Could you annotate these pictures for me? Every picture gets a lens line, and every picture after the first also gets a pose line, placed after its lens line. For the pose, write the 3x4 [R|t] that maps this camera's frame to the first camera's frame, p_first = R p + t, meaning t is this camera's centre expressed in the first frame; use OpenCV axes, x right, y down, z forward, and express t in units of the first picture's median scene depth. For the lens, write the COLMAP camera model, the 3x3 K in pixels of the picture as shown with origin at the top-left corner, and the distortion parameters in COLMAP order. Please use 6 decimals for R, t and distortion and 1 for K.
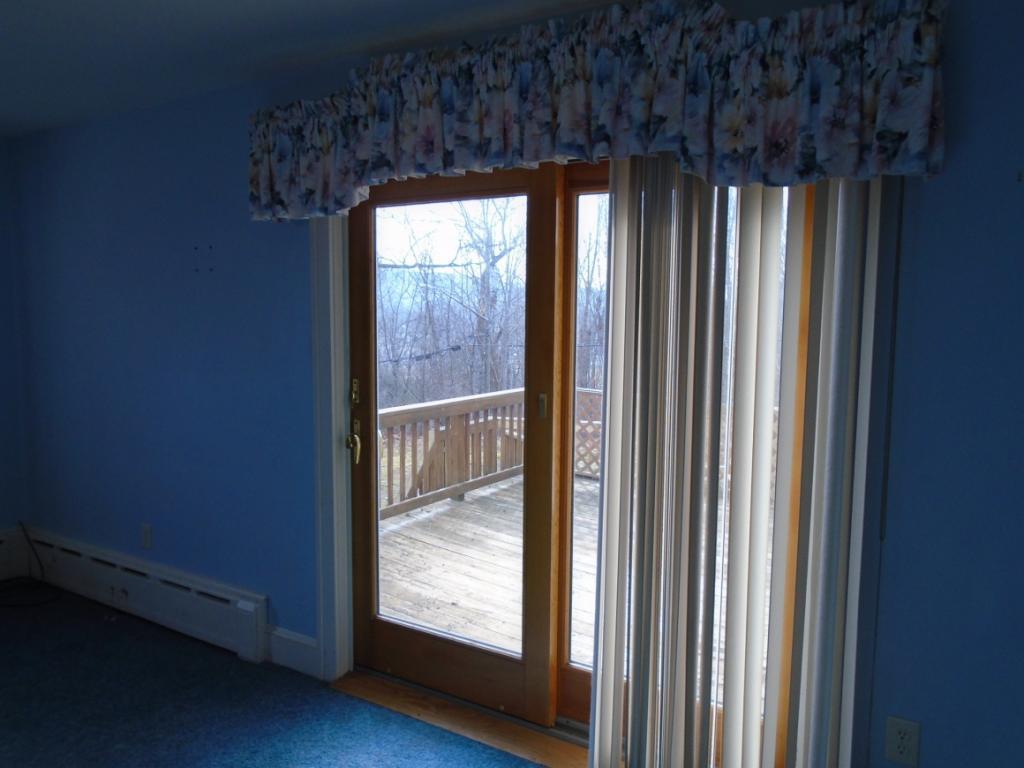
lens RADIAL K [[804.5, 0, 511.5], [0, 804.5, 371.4], [0, 0, 1]] dist [0.000489, 0.000736]
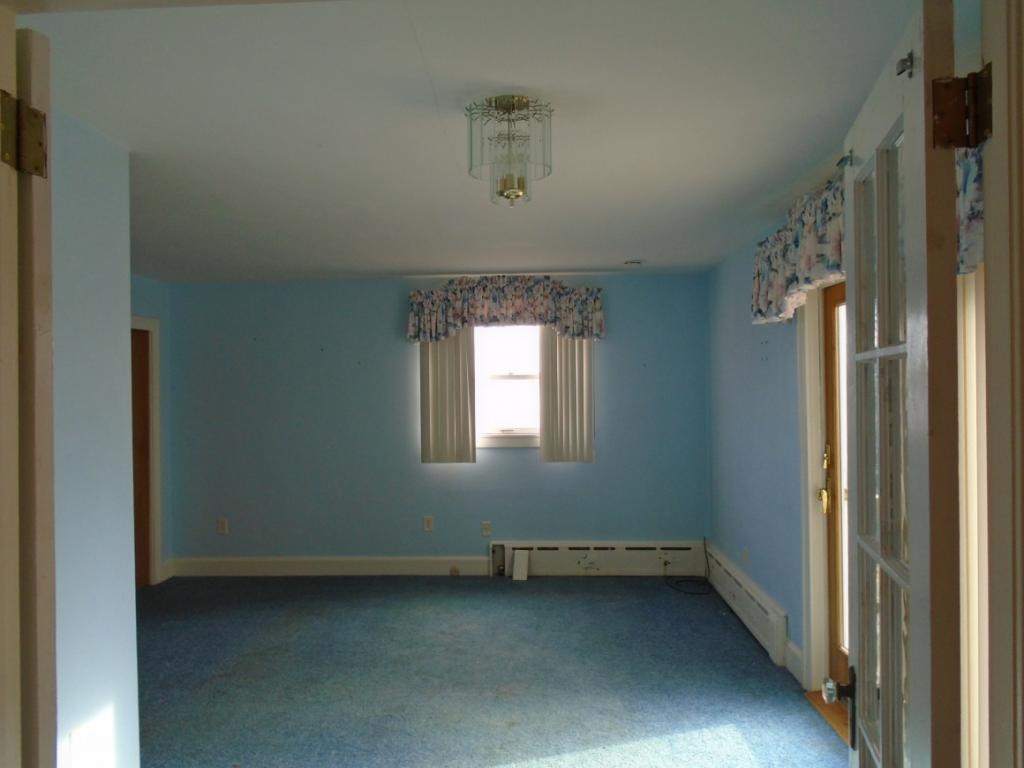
lens RADIAL K [[779.4, 0, 512.0], [0, 779.4, 384.0], [0, 0, 1]] dist [-0.017955, -0.000359]
pose [[0.512001, -0.009050, -0.858937, 0.308189], [-0.066350, 0.996540, -0.050050, 0.003840], [0.856418, 0.082616, 0.509630, -0.015898]]
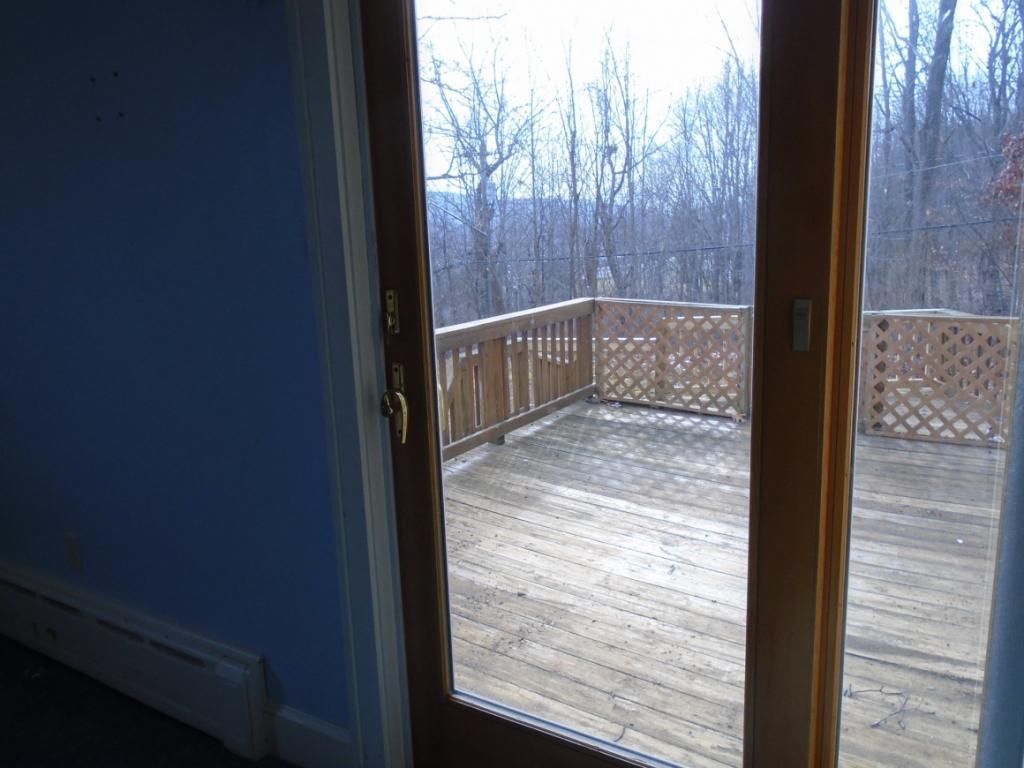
lens RADIAL K [[804.5, 0, 511.5], [0, 804.5, 371.4], [0, 0, 1]] dist [0.000489, 0.000736]
pose [[0.998884, -0.047113, 0.003215, -0.061703], [0.046542, 0.993721, 0.101750, 0.006560], [-0.007988, -0.101487, 0.994805, 0.238677]]
